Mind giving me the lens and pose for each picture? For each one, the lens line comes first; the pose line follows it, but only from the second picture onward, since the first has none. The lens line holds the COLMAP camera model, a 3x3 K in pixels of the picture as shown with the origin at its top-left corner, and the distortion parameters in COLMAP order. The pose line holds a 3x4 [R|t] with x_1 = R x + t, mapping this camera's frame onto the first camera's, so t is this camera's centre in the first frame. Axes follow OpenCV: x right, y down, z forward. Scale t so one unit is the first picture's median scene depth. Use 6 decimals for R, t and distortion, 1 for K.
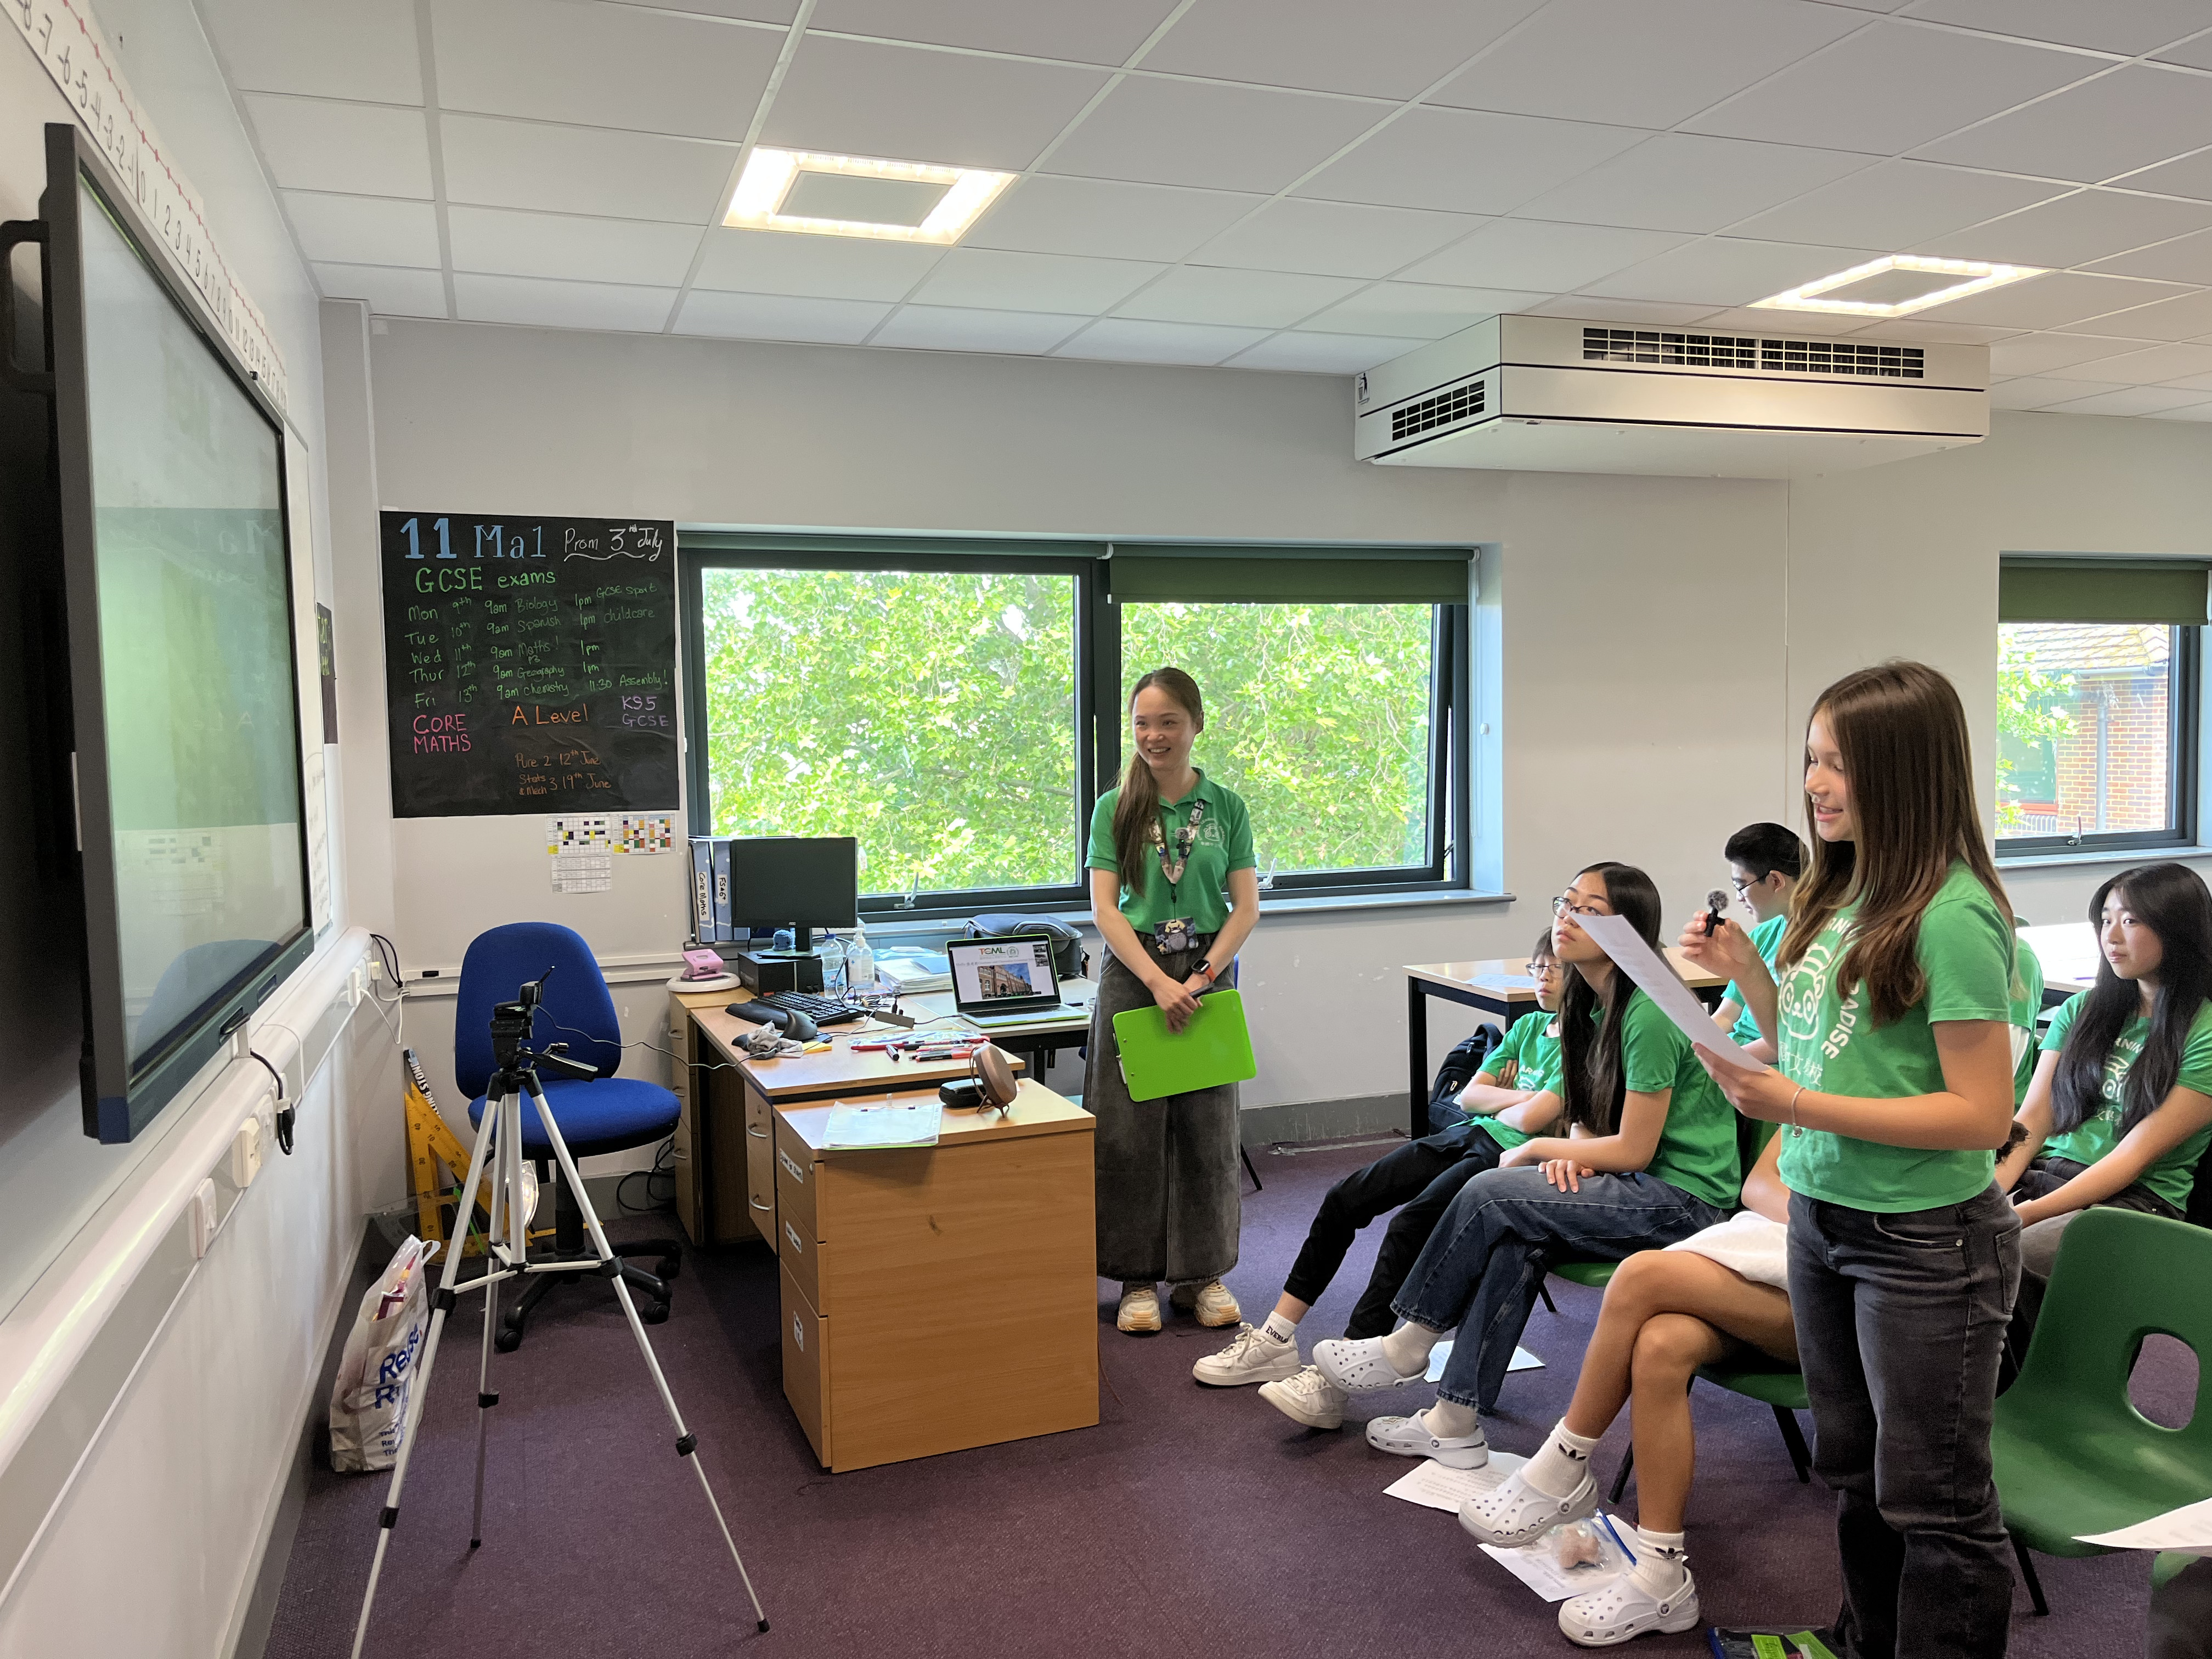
lens RADIAL K [[1663.4, 0, 1101.9], [0, 1663.4, 819.3], [0, 0, 1]] dist [0.012751, 0.000161]
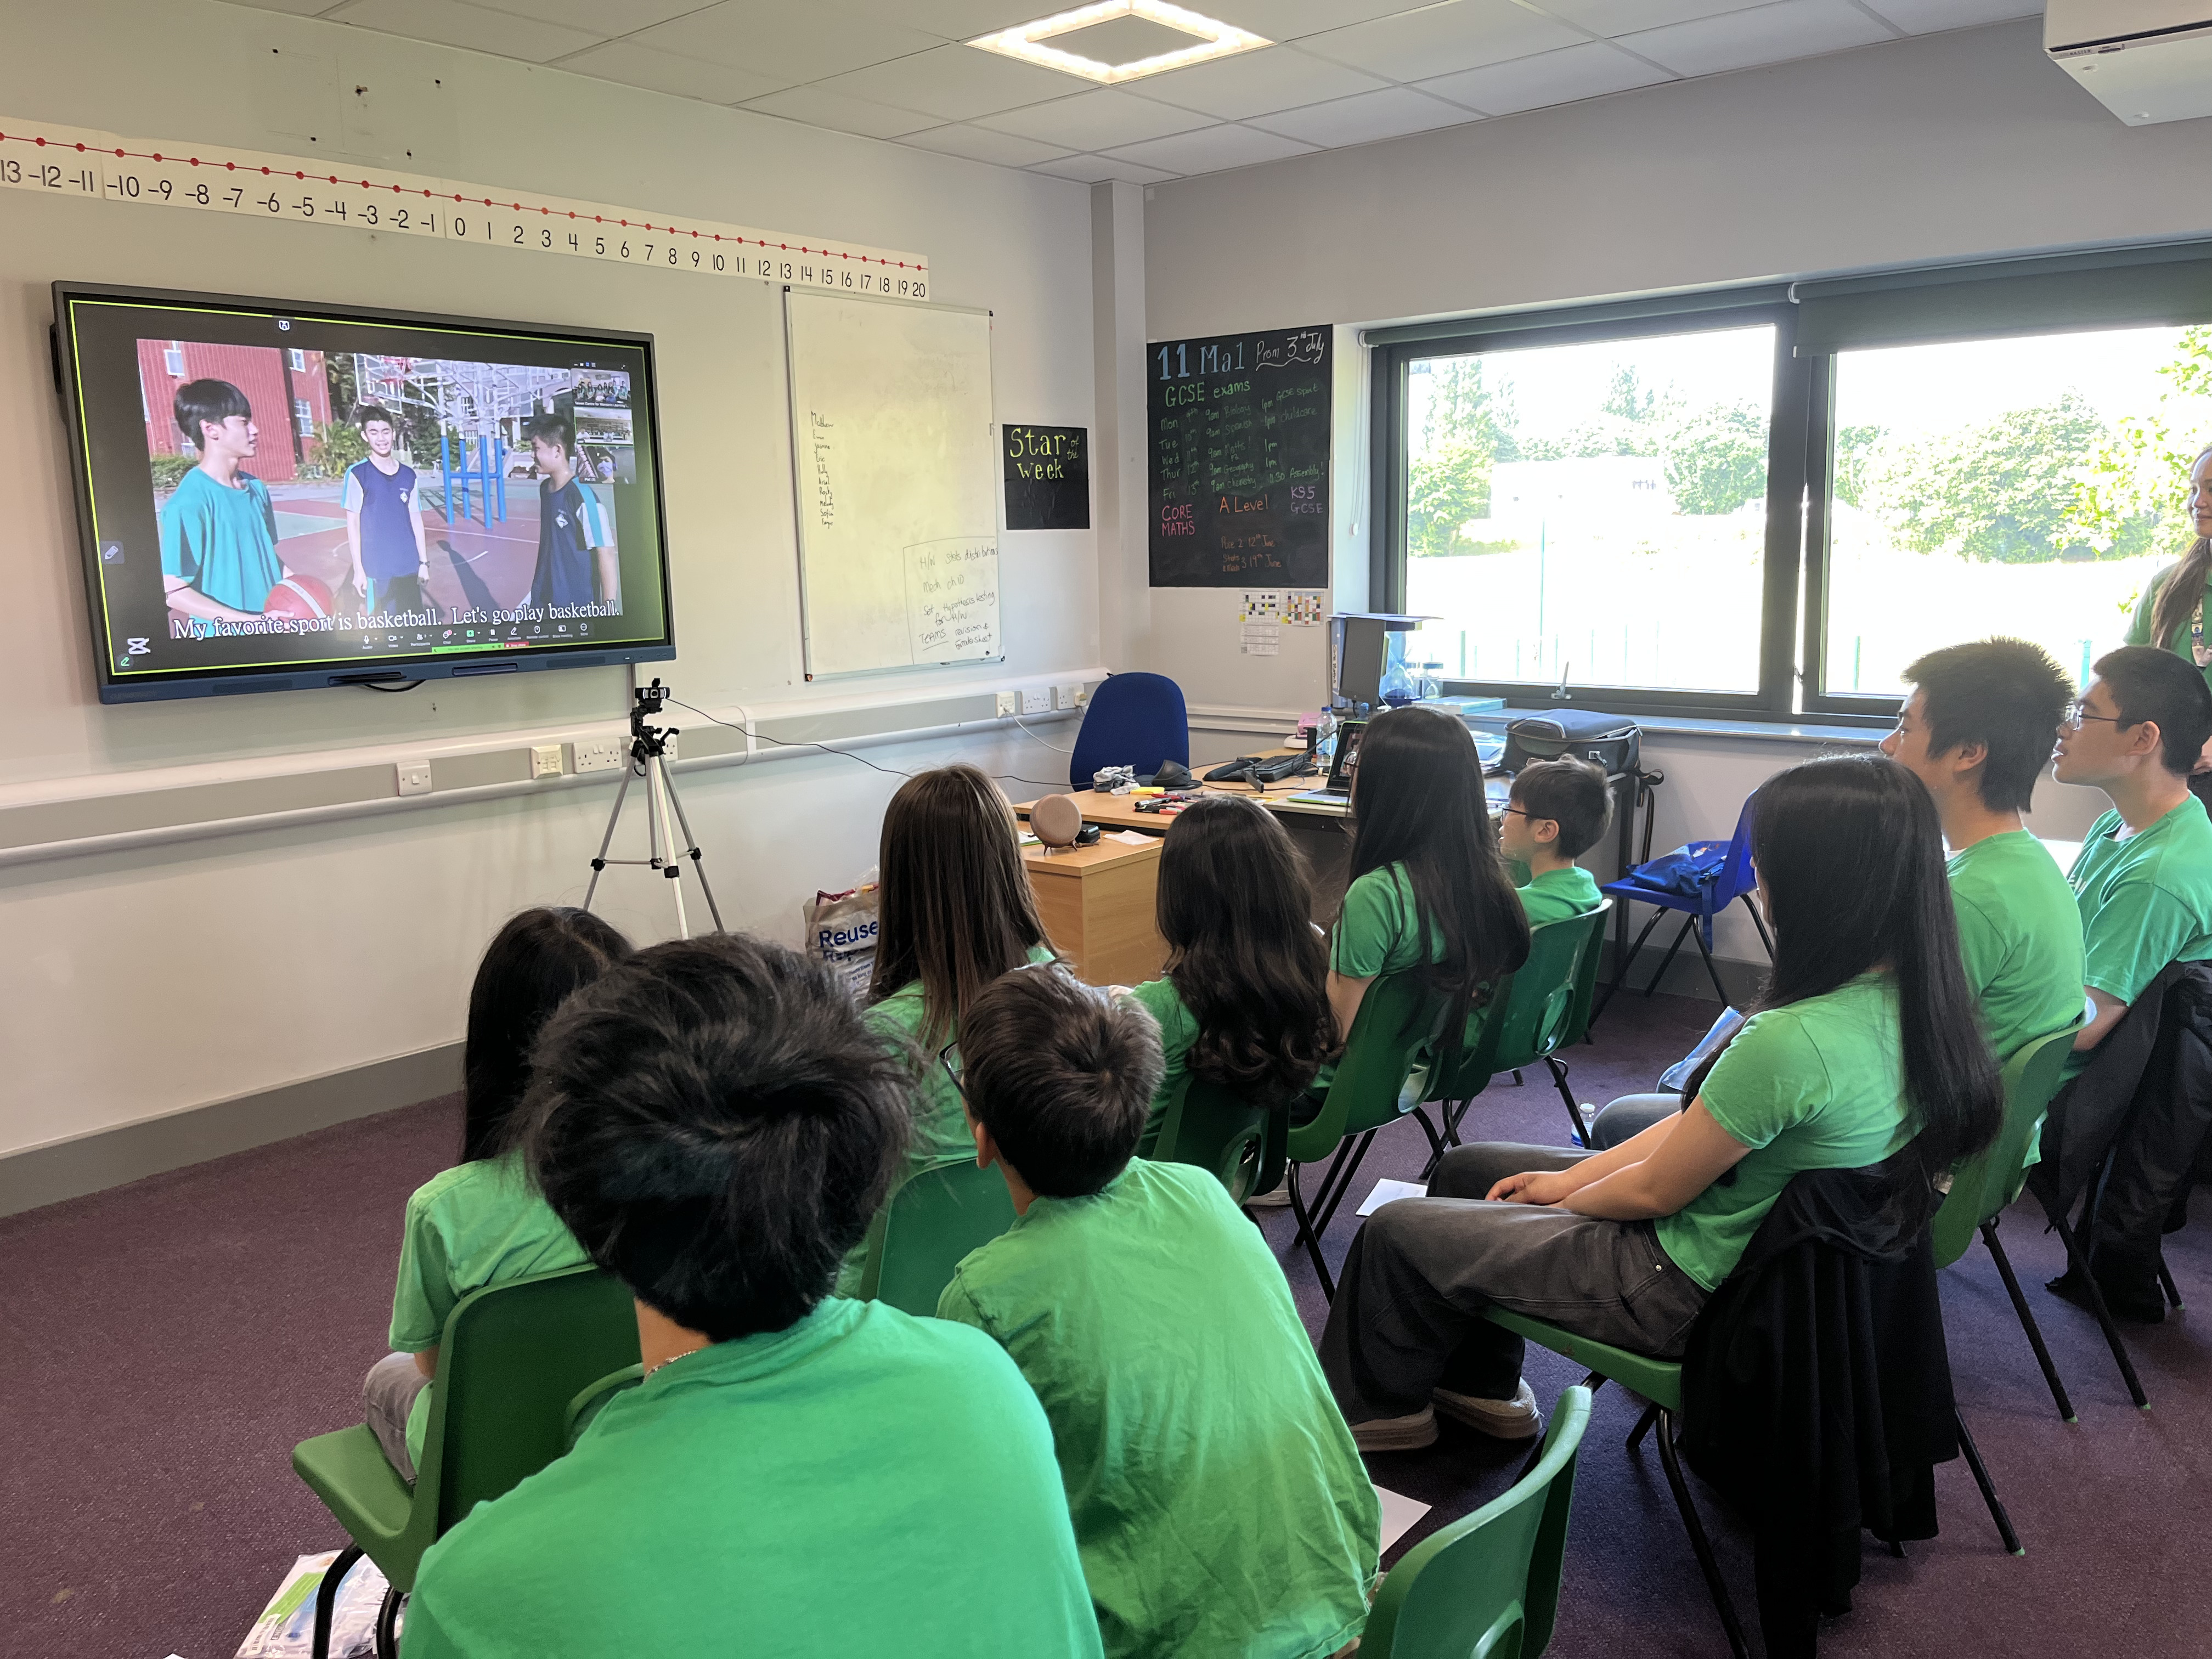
lens RADIAL K [[1663.4, 0, 1103.4], [0, 1663.4, 841.5], [0, 0, 1]] dist [0.012751, 0.000161]
pose [[0.500538, 0.163811, -0.850075, 0.677261], [-0.031335, 0.984719, 0.171307, -0.025814], [0.865147, -0.059109, 0.498023, 0.303541]]
